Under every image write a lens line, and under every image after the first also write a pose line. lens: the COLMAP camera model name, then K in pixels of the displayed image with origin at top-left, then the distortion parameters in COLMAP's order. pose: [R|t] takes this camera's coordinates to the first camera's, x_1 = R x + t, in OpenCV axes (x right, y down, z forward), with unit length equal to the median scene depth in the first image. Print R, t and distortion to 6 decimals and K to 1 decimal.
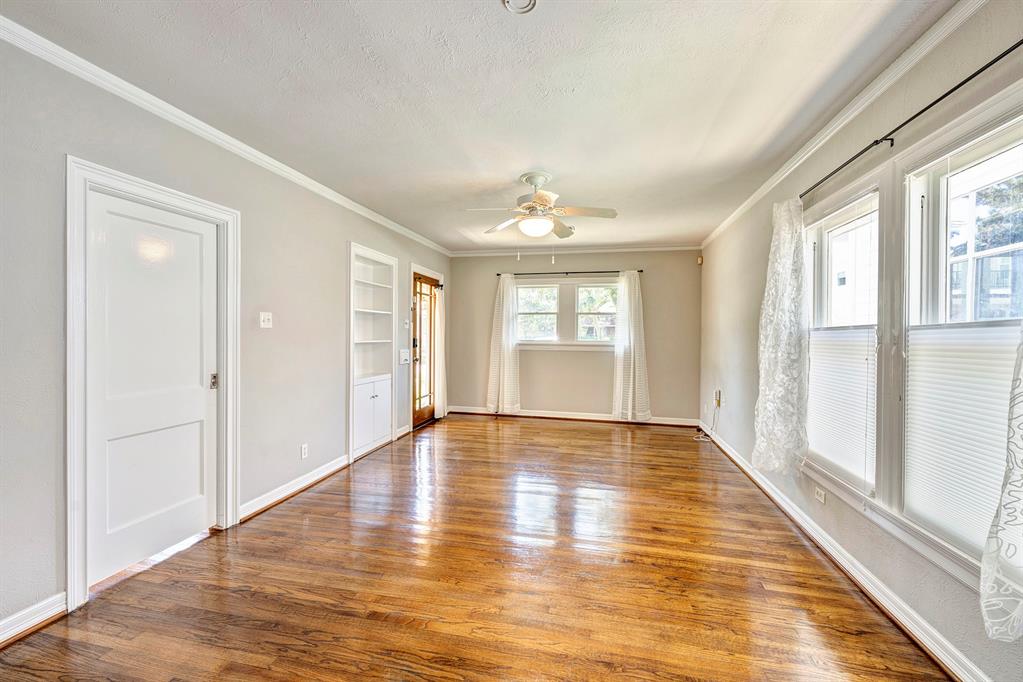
lens RADIAL K [[410.9, 0, 509.7], [0, 410.9, 340.5], [0, 0, 1]] dist [0.002317, 0.000042]
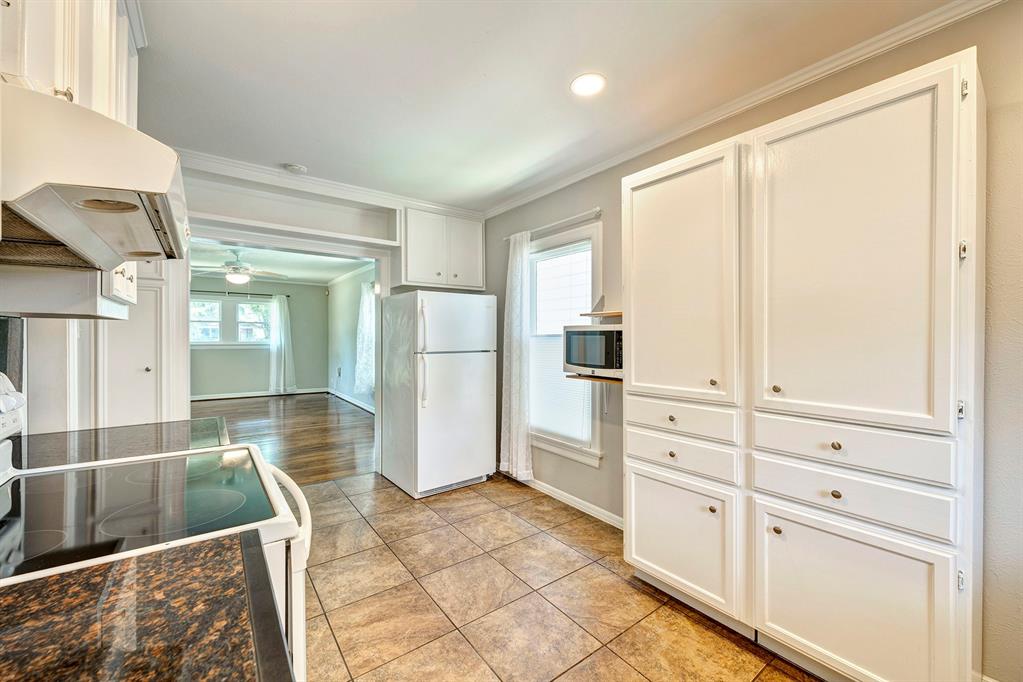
lens RADIAL K [[410.9, 0, 543.3], [0, 410.9, 338.6], [0, 0, 1]] dist [0.002317, 0.000042]
pose [[0.592773, -0.007609, 0.805334, -0.362175], [0.013660, 0.999907, -0.000608, 0.004861], [-0.805254, 0.011361, 0.592821, -0.692799]]
